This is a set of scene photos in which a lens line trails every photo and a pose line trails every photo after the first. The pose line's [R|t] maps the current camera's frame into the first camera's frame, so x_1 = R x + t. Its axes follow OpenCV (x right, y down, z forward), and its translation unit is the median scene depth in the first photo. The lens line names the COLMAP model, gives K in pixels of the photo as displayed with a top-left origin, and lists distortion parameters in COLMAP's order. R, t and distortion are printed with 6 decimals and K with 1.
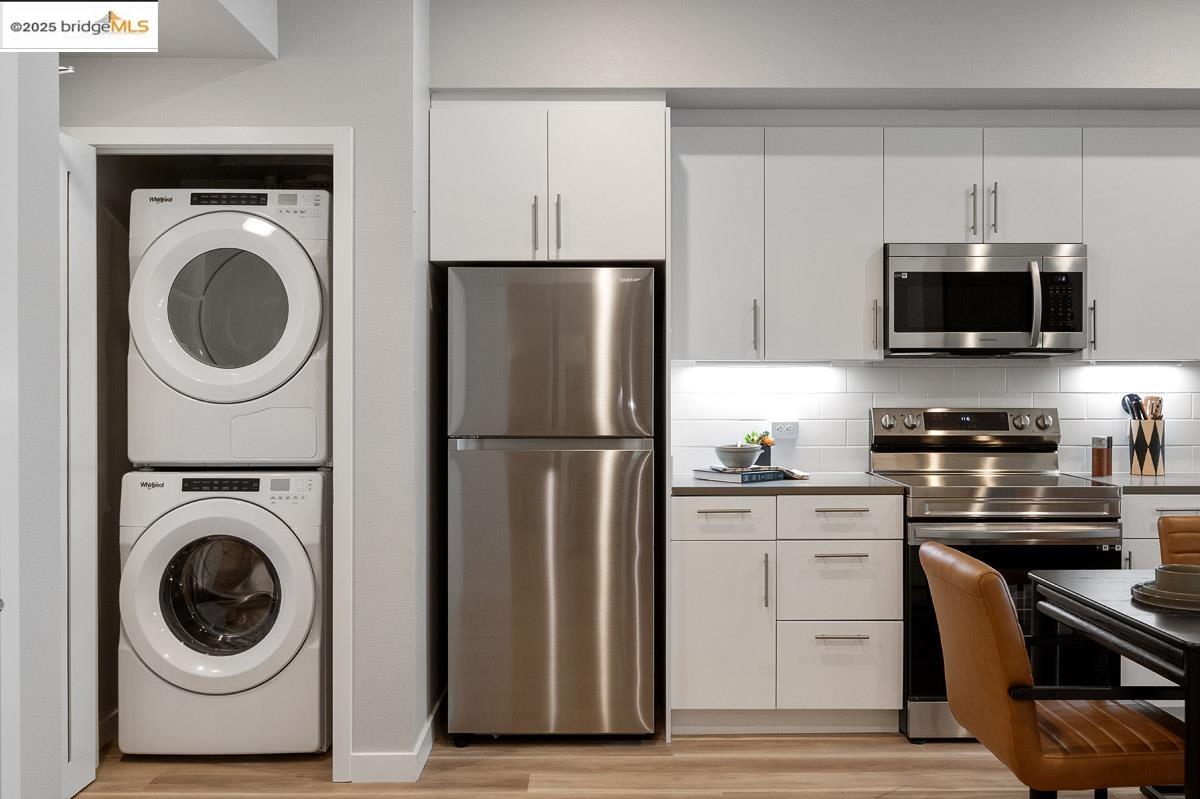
lens RADIAL K [[1150.1, 0, 615.2], [0, 1150.1, 382.1], [0, 0, 1]] dist [-0.001720, 0.000000]
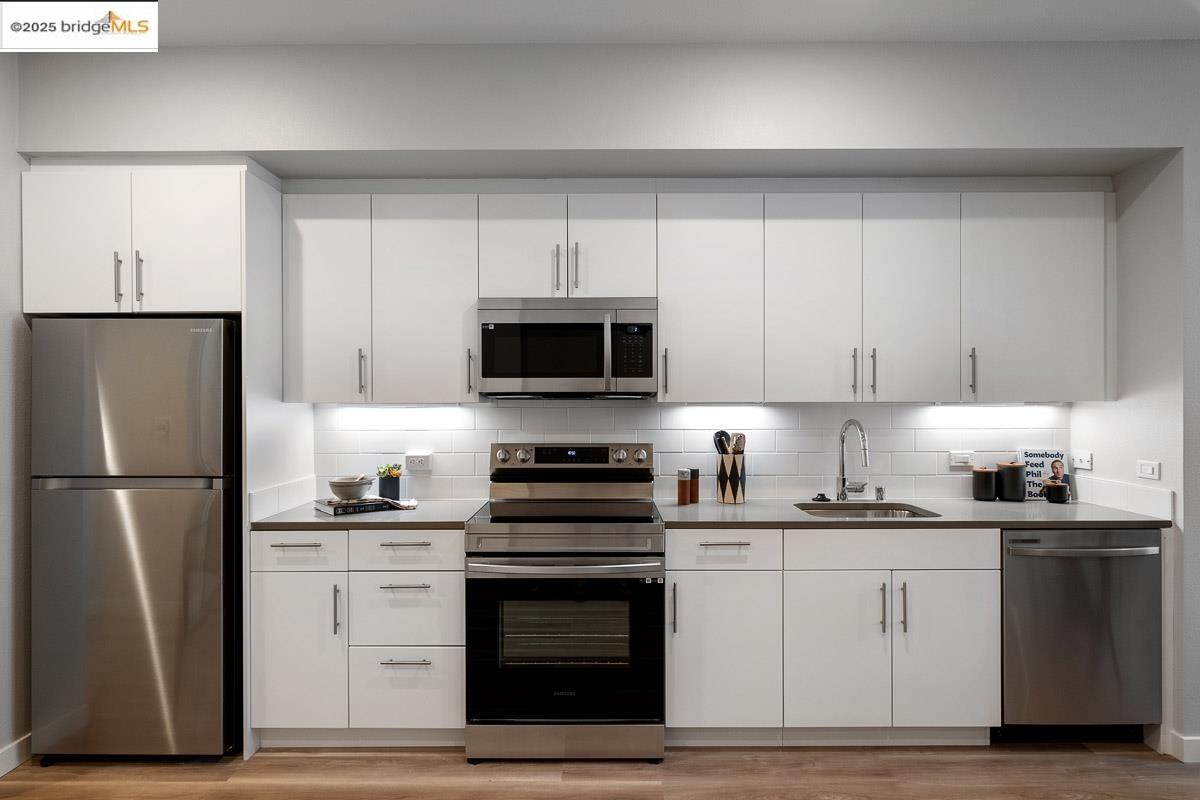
lens RADIAL K [[679.1, 0, 600.2], [0, 679.1, 403.6], [0, 0, 1]] dist [-0.003275, 0.001844]
pose [[0.999960, -0.001448, -0.008772, 0.381119], [0.001446, 0.999999, -0.000319, -0.019149], [0.008773, 0.000306, 0.999961, 0.365158]]
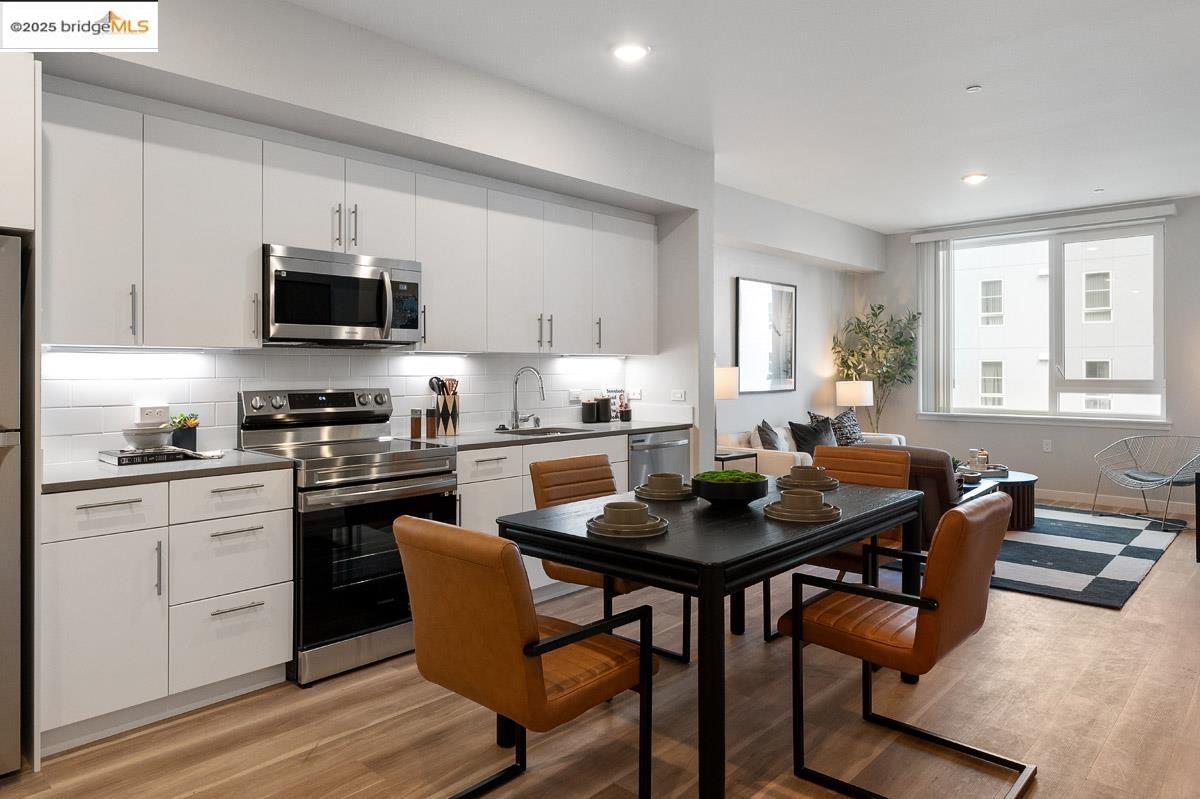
lens RADIAL K [[746.4, 0, 590.7], [0, 746.4, 364.2], [0, 0, 1]] dist [-0.004312, -0.001684]
pose [[0.693539, 0.003037, 0.720413, -0.071863], [0.003705, 0.999963, -0.007783, 0.003575], [-0.720409, 0.008067, 0.693502, 0.285822]]
